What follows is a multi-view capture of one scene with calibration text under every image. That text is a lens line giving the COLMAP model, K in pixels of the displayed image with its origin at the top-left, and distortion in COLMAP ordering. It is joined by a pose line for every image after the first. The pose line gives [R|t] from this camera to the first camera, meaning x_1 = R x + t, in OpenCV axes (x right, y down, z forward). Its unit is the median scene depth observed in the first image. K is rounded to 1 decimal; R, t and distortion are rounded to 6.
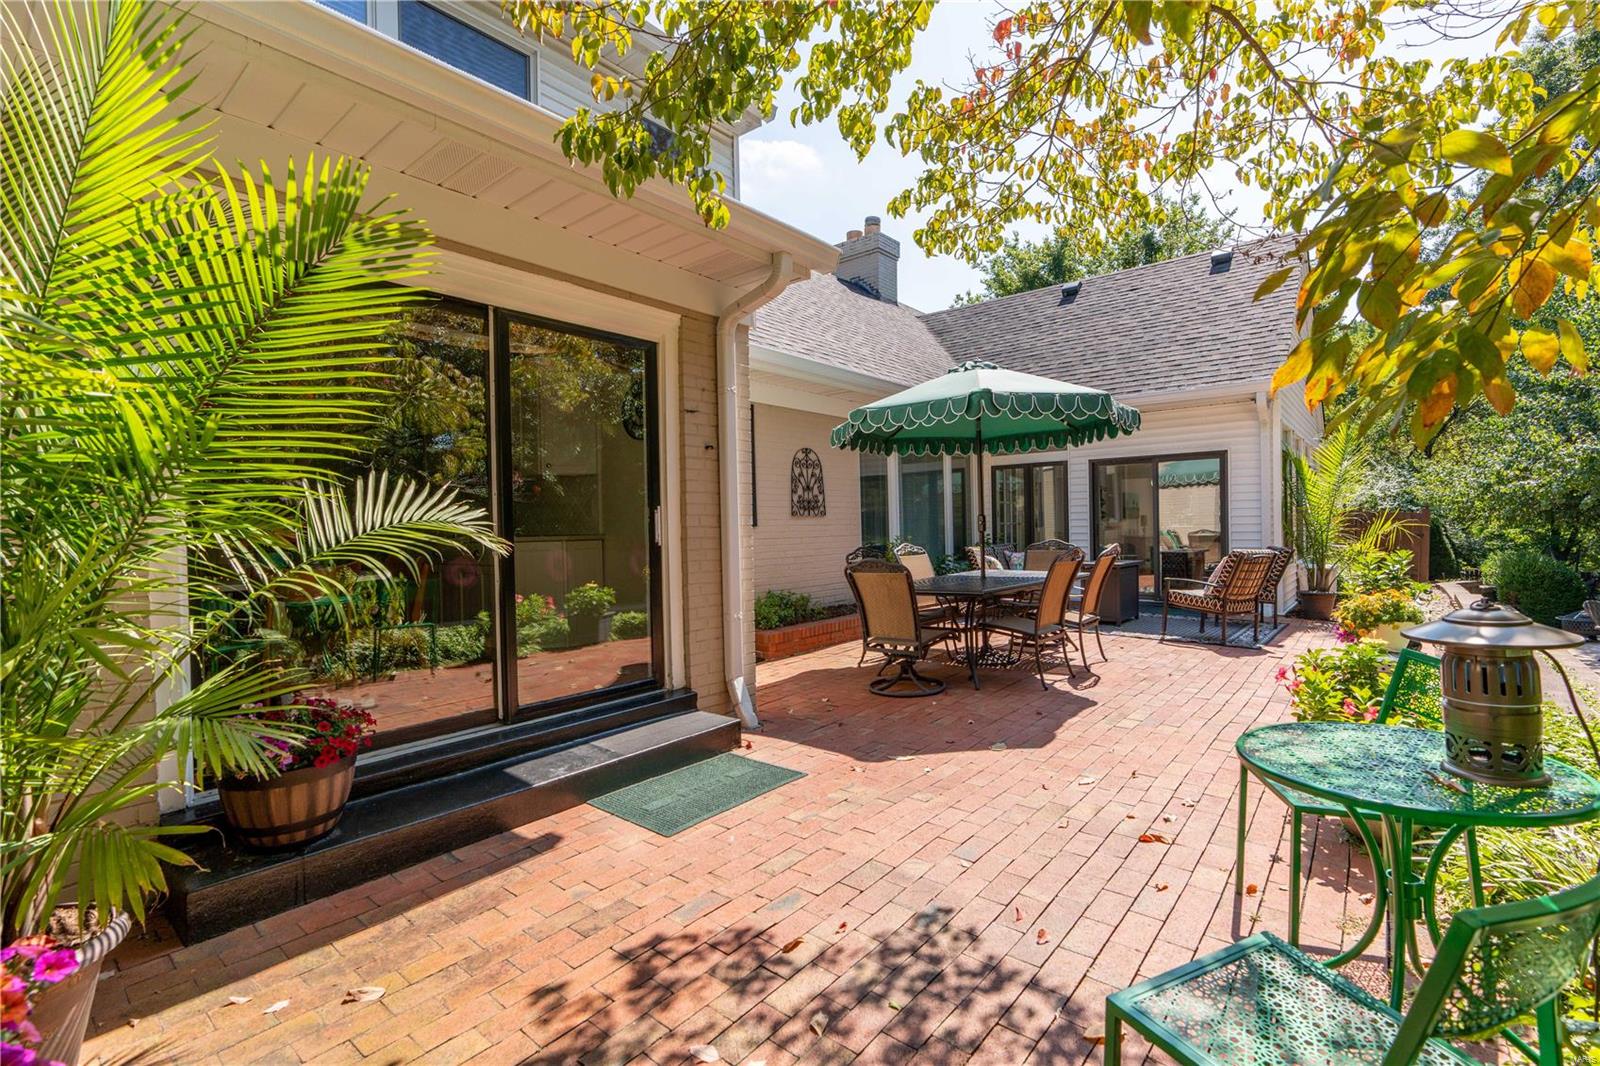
lens RADIAL K [[723.8, 0, 803.8], [0, 723.8, 529.9], [0, 0, 1]] dist [-0.000930, 0.000680]
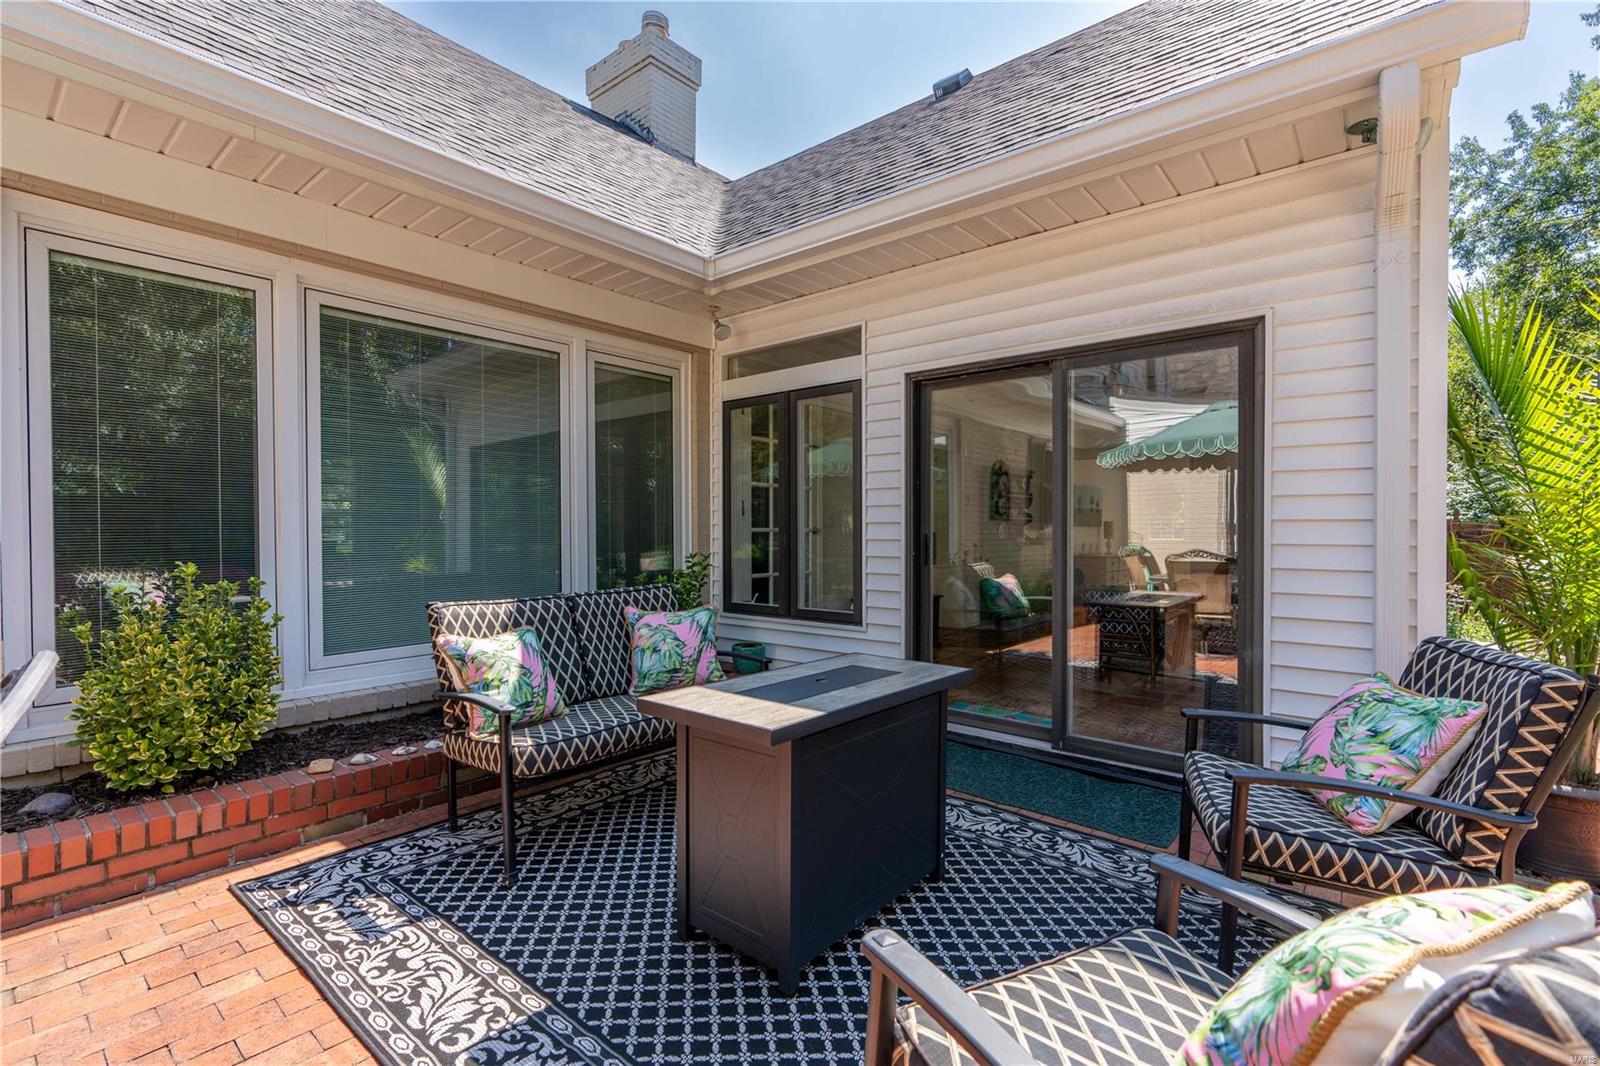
lens RADIAL K [[717.1, 0, 800.6], [0, 717.1, 530.2], [0, 0, 1]] dist [-0.000732, 0.000340]
pose [[0.999782, 0.020595, -0.003563, 1.574718], [-0.020595, 0.999788, -0.000061, -0.048215], [0.003561, 0.000135, 0.999994, 2.812381]]
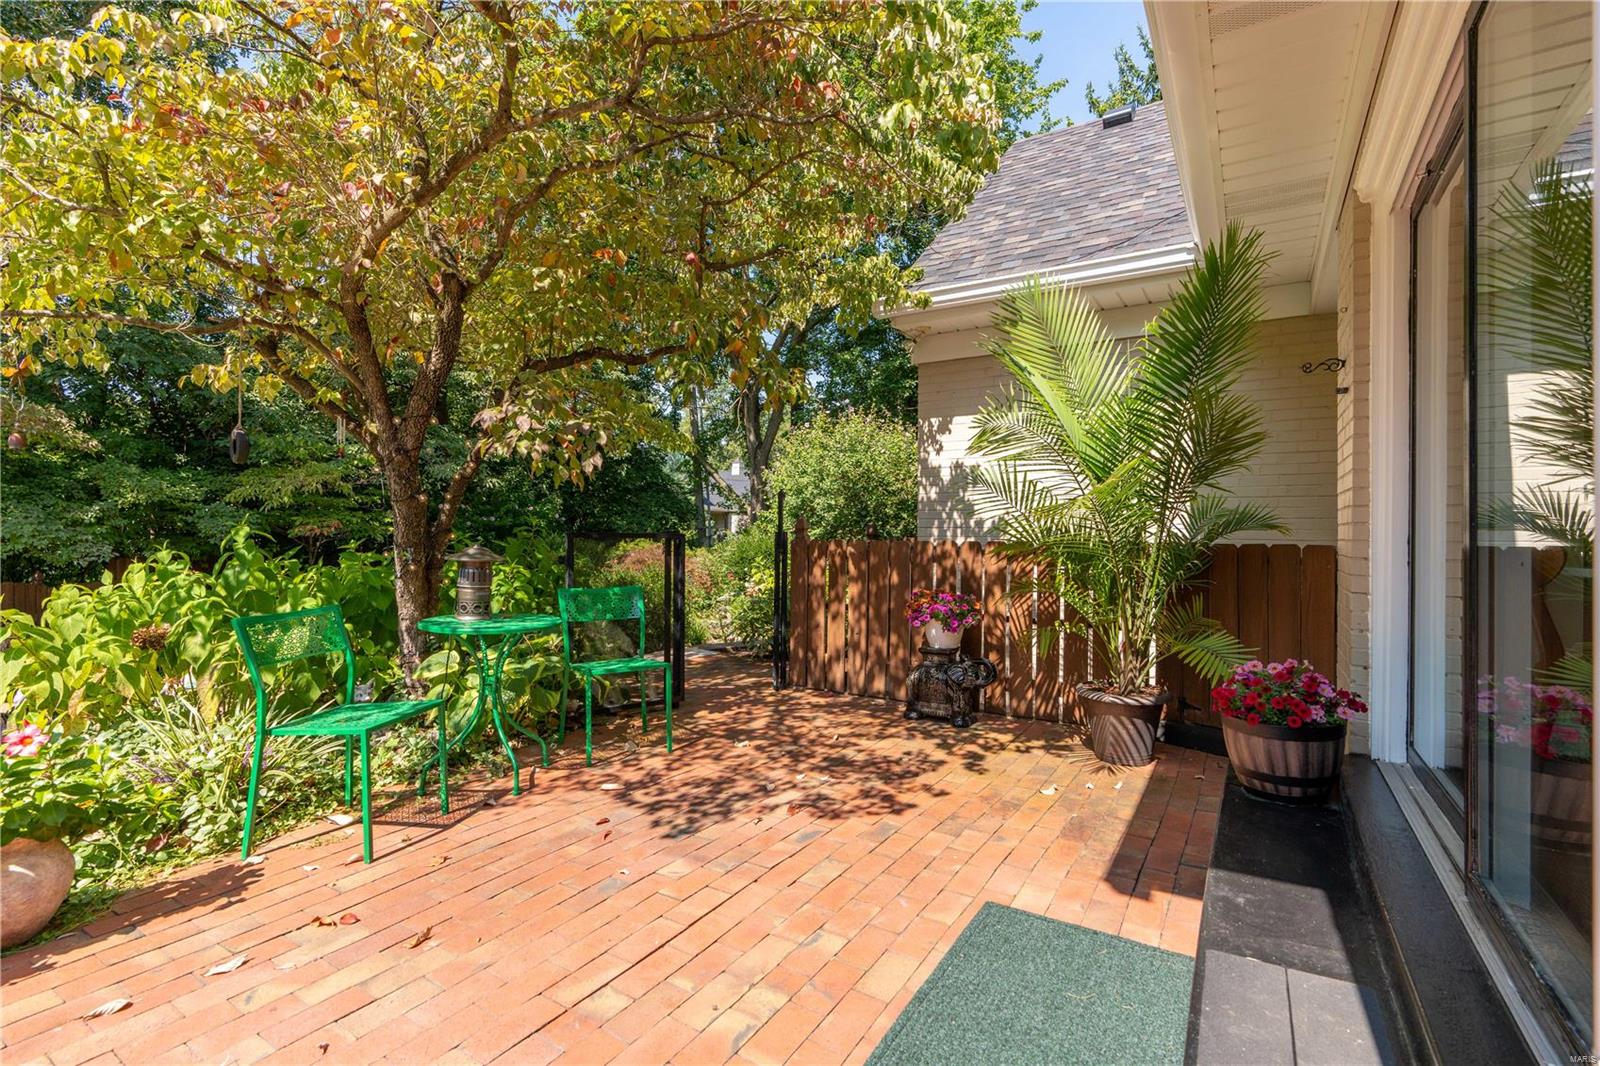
lens RADIAL K [[723.8, 0, 803.8], [0, 723.8, 529.9], [0, 0, 1]] dist [-0.000930, 0.000680]
pose [[-0.992539, 0.010435, -0.121476, 0.118166], [0.010364, 0.999946, 0.001222, 0.040194], [0.121482, -0.000046, -0.992594, 2.203827]]
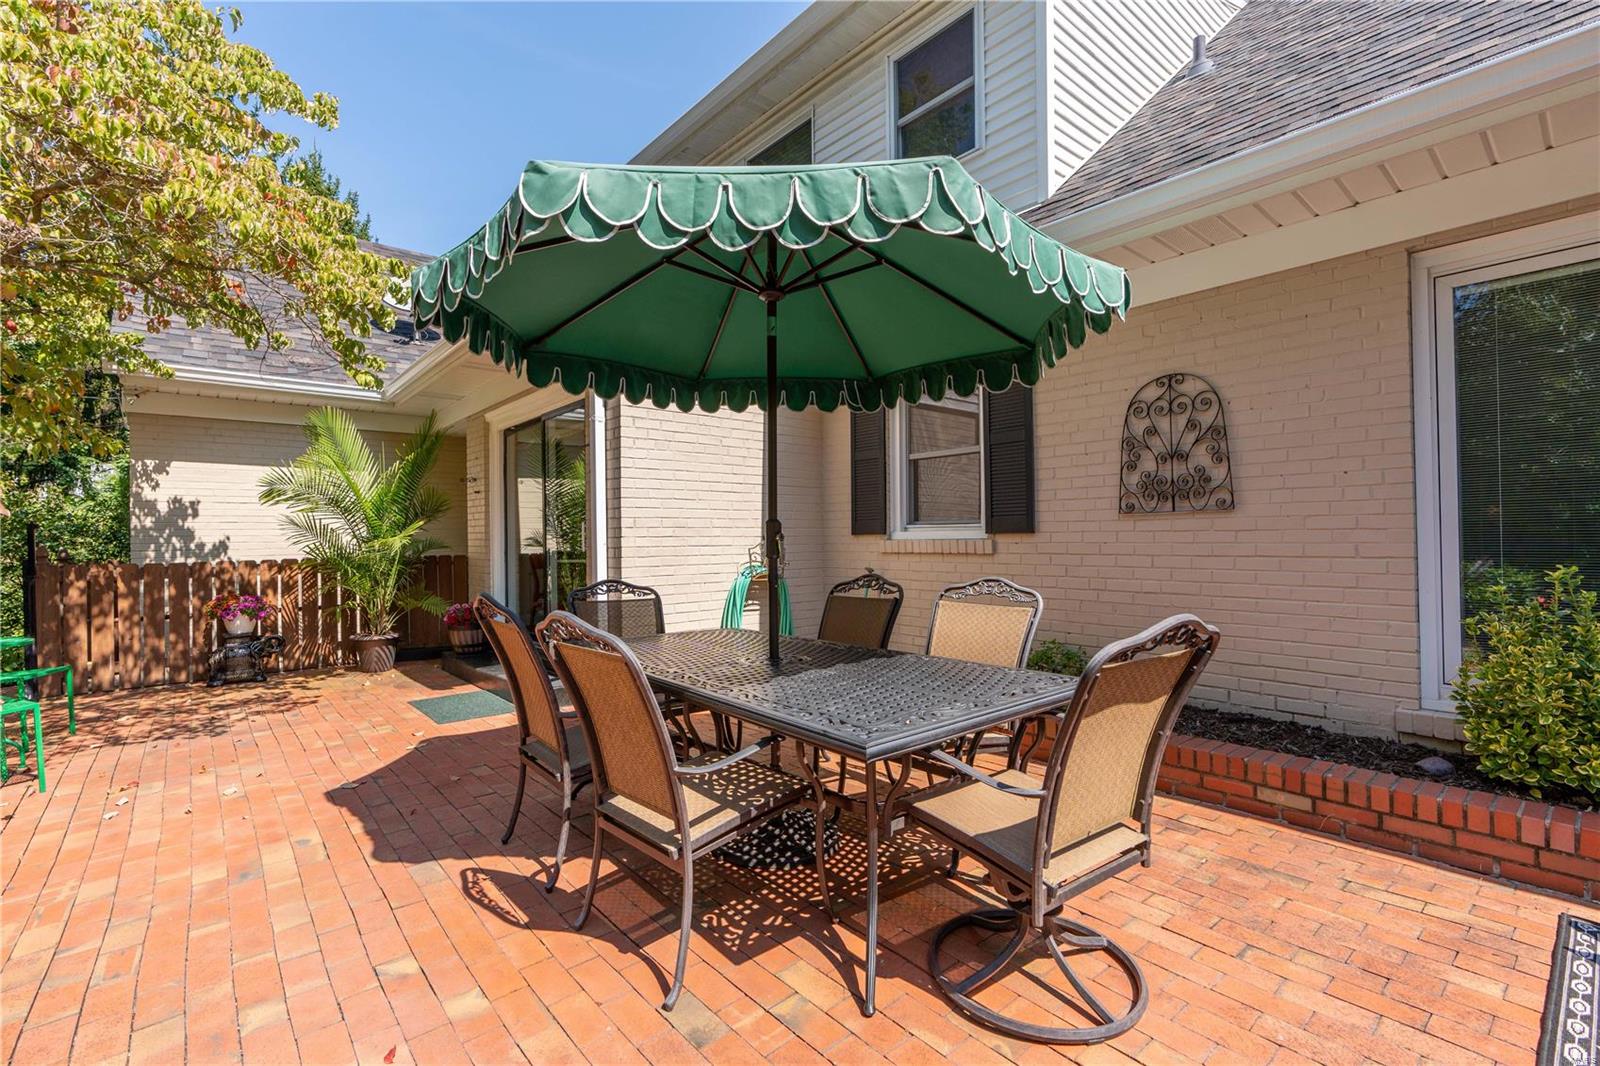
lens RADIAL K [[723.8, 0, 803.8], [0, 723.8, 529.9], [0, 0, 1]] dist [-0.000930, 0.000680]
pose [[-0.178589, 0.015437, -0.983803, 1.912871], [0.011144, 0.999845, 0.013666, -0.060750], [0.983861, -0.008523, -0.178733, 3.028795]]
